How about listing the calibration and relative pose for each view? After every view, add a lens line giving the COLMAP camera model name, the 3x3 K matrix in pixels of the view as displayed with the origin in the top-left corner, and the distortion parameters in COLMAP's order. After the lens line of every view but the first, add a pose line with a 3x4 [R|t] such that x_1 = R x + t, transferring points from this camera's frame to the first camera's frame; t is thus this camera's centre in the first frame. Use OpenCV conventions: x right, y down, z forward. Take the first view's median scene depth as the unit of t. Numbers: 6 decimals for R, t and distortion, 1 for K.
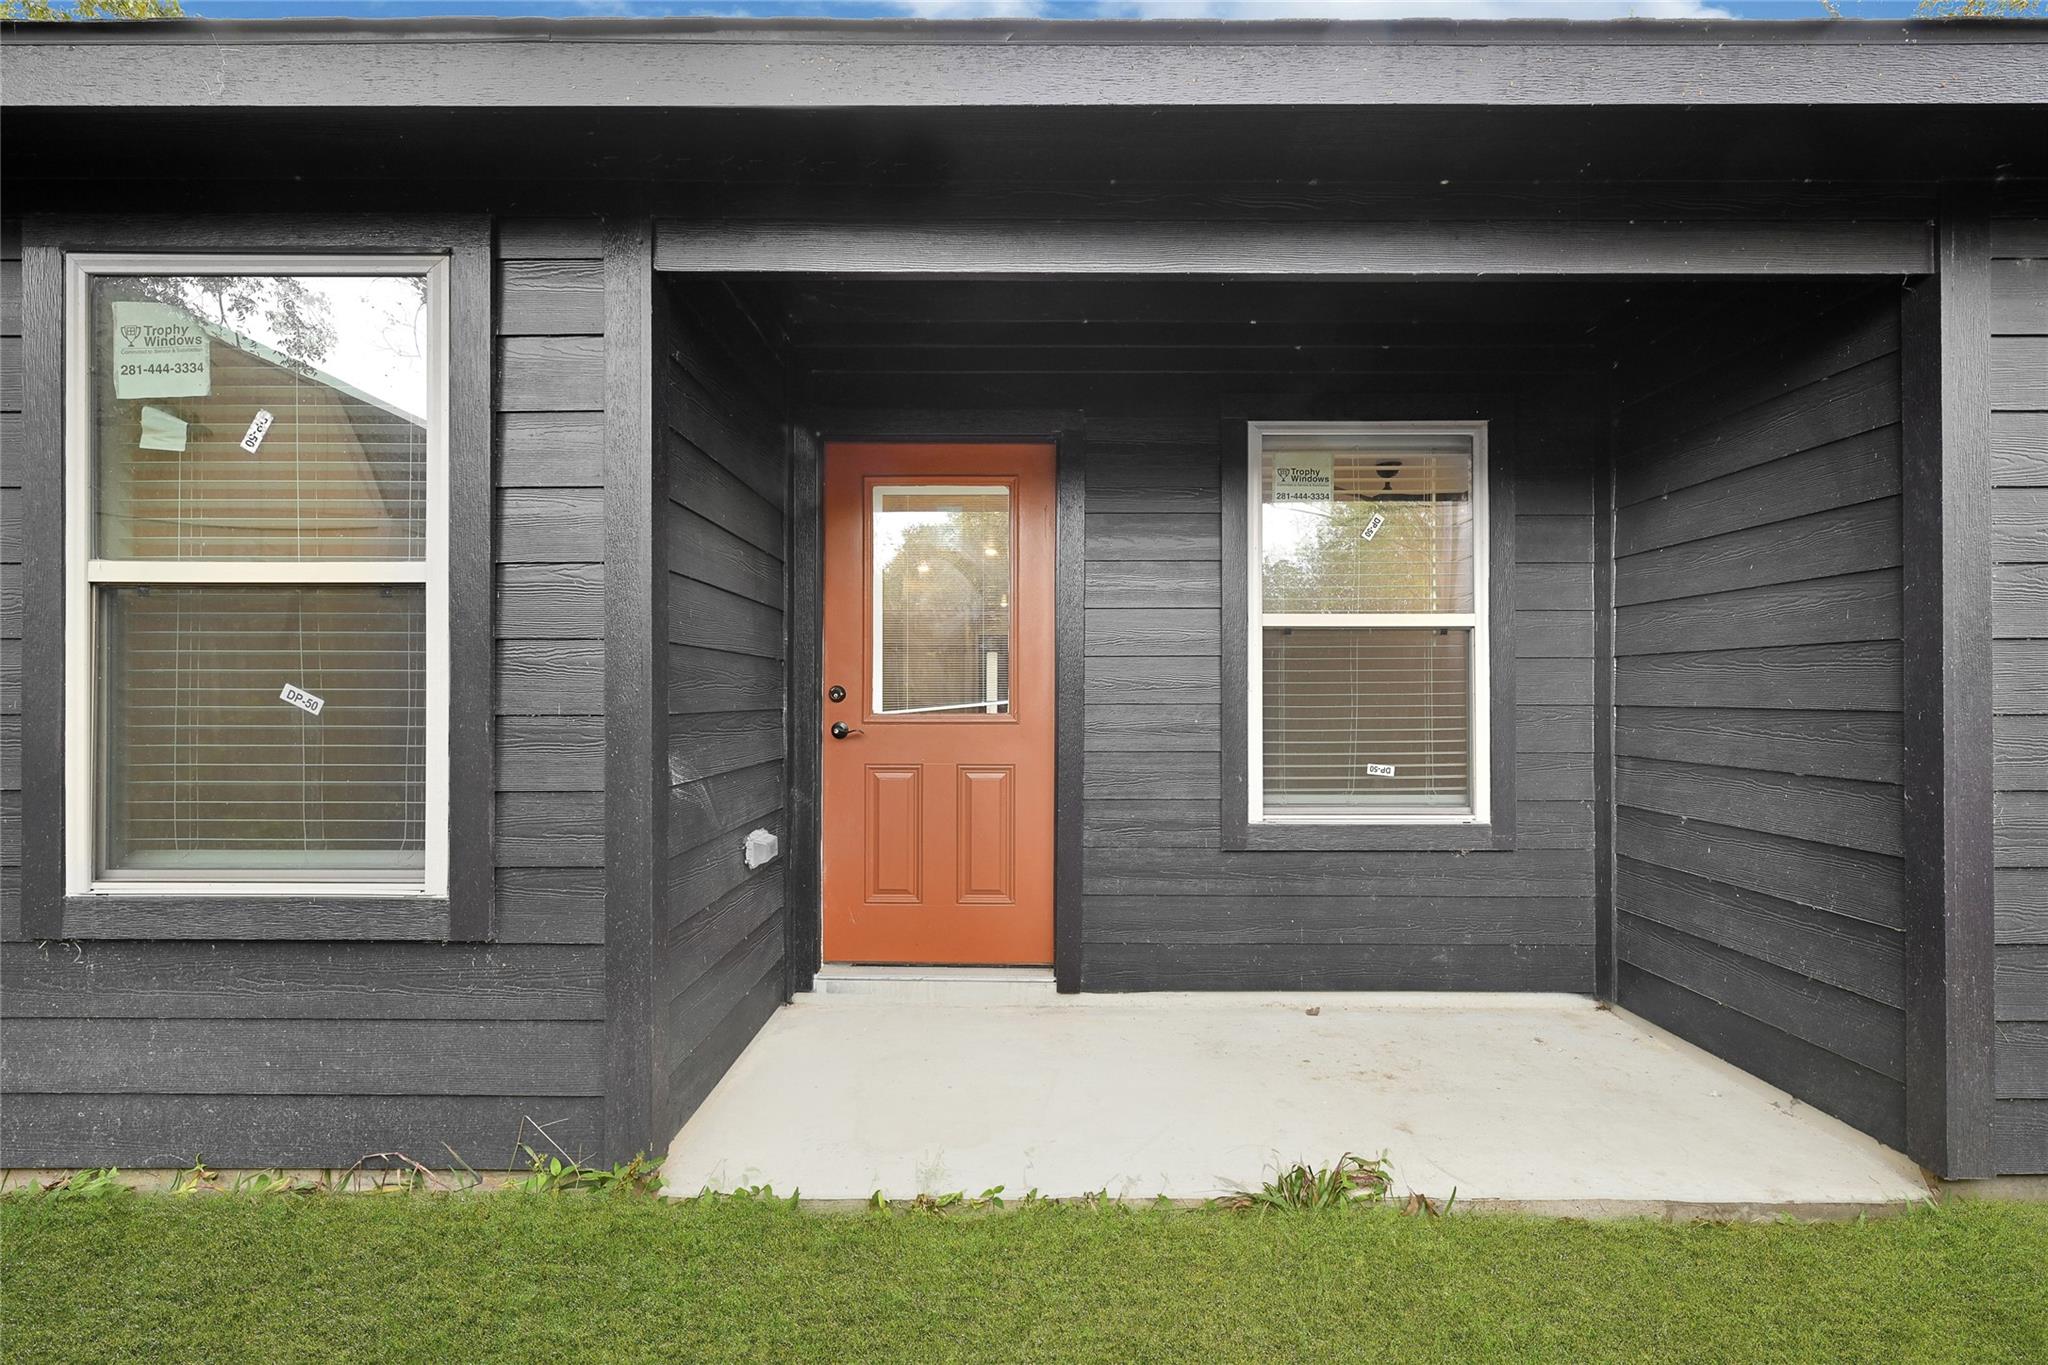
lens RADIAL K [[845.6, 0, 1031.0], [0, 845.6, 684.7], [0, 0, 1]] dist [0.002521, 0.000172]
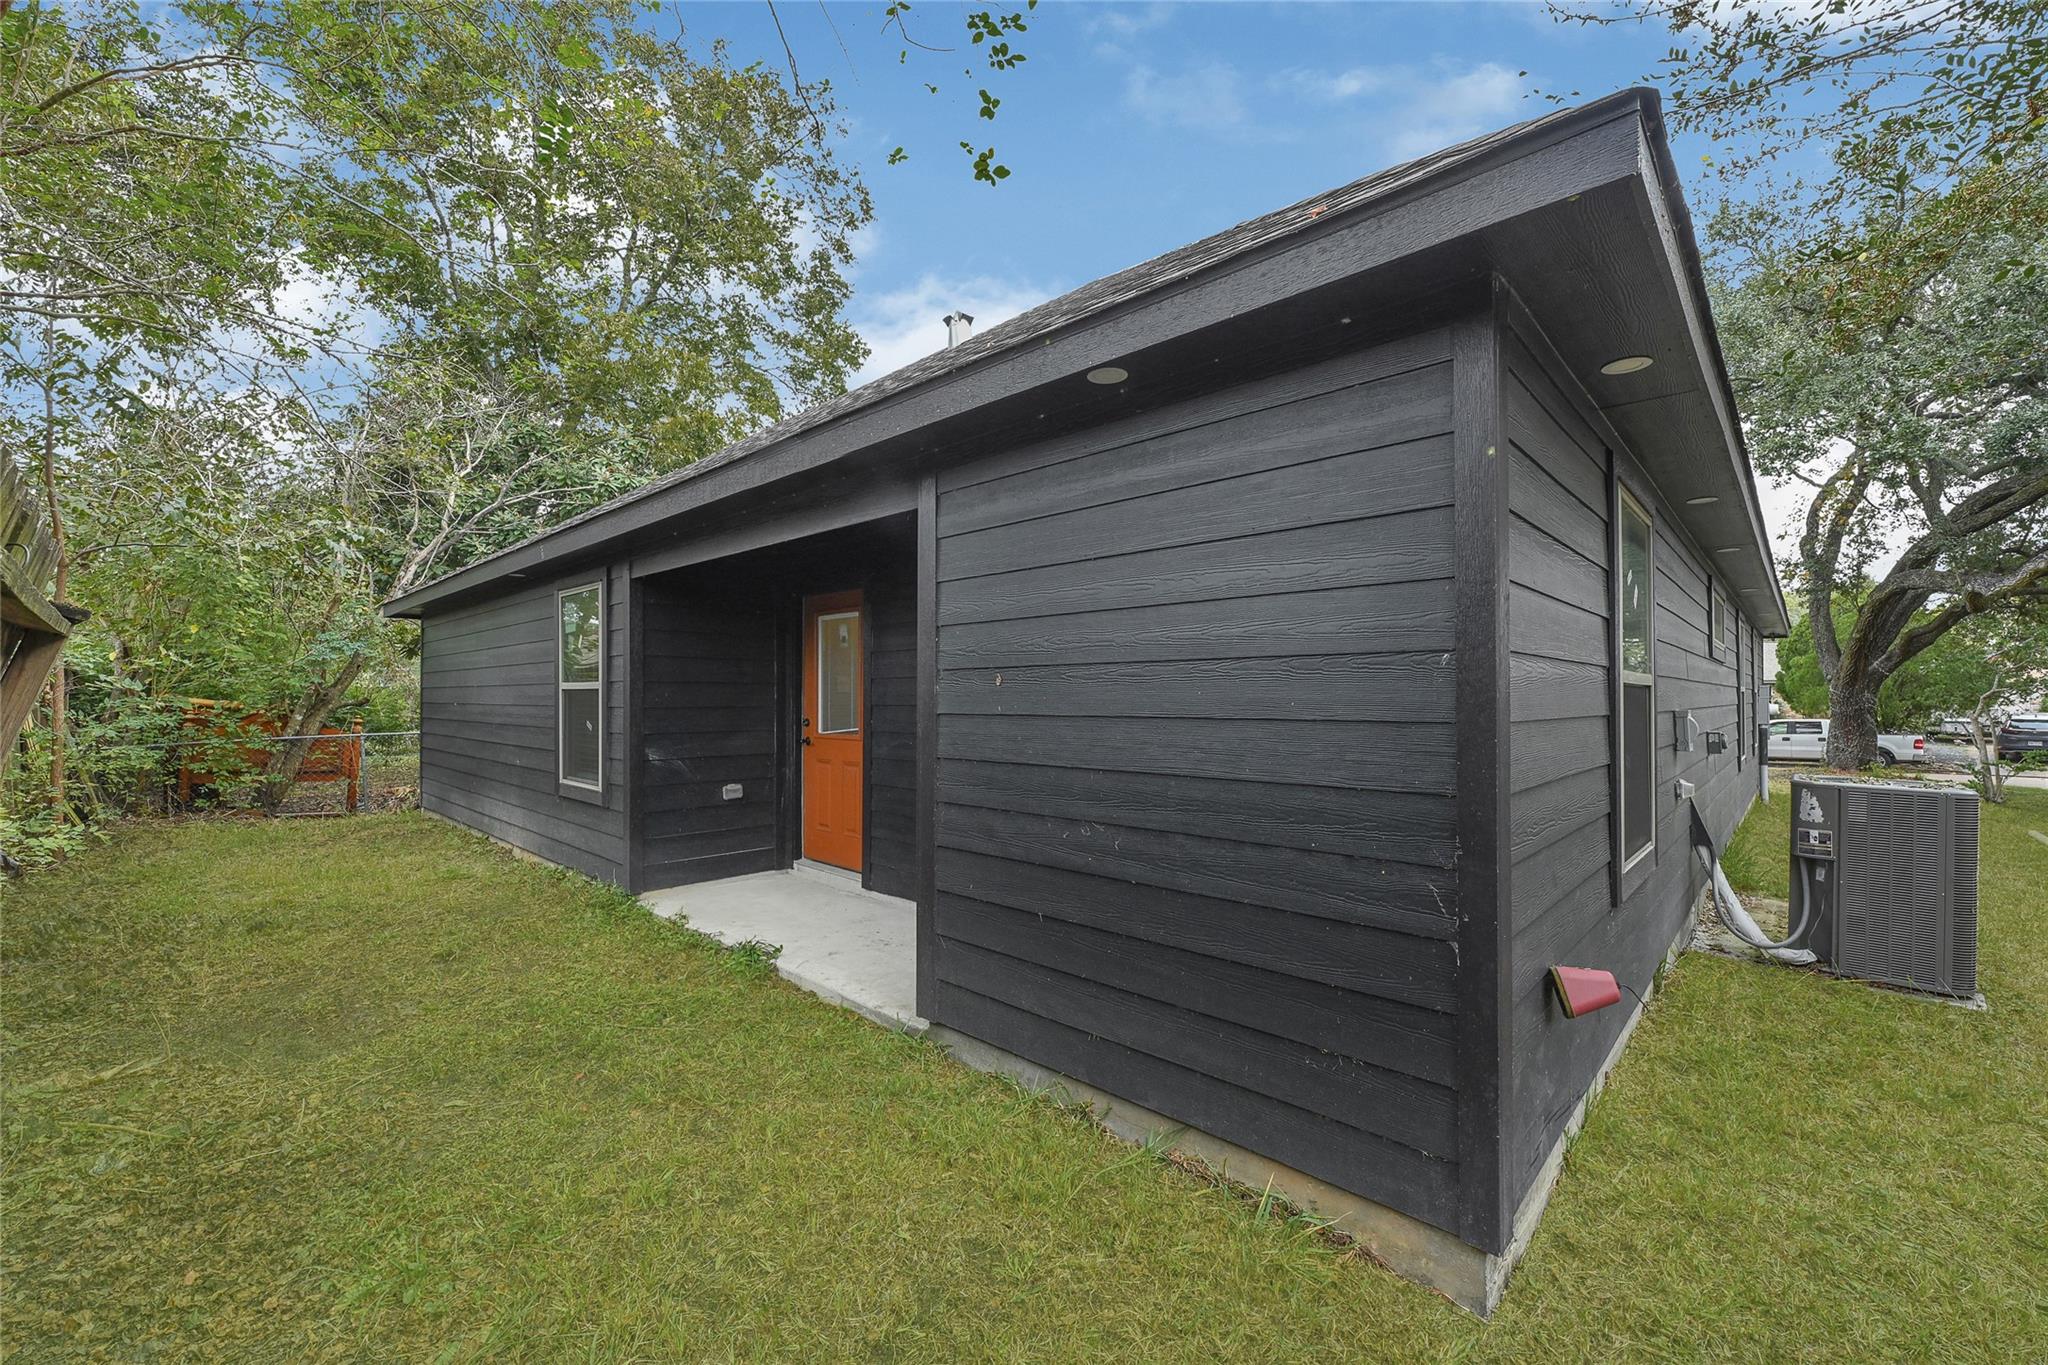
lens RADIAL K [[845.6, 0, 1031.0], [0, 845.6, 684.7], [0, 0, 1]] dist [0.002521, 0.000172]
pose [[0.716139, -0.010531, -0.697879, 2.457164], [0.010262, 0.999937, -0.004559, -0.102258], [0.697883, -0.003897, 0.716202, -0.101507]]
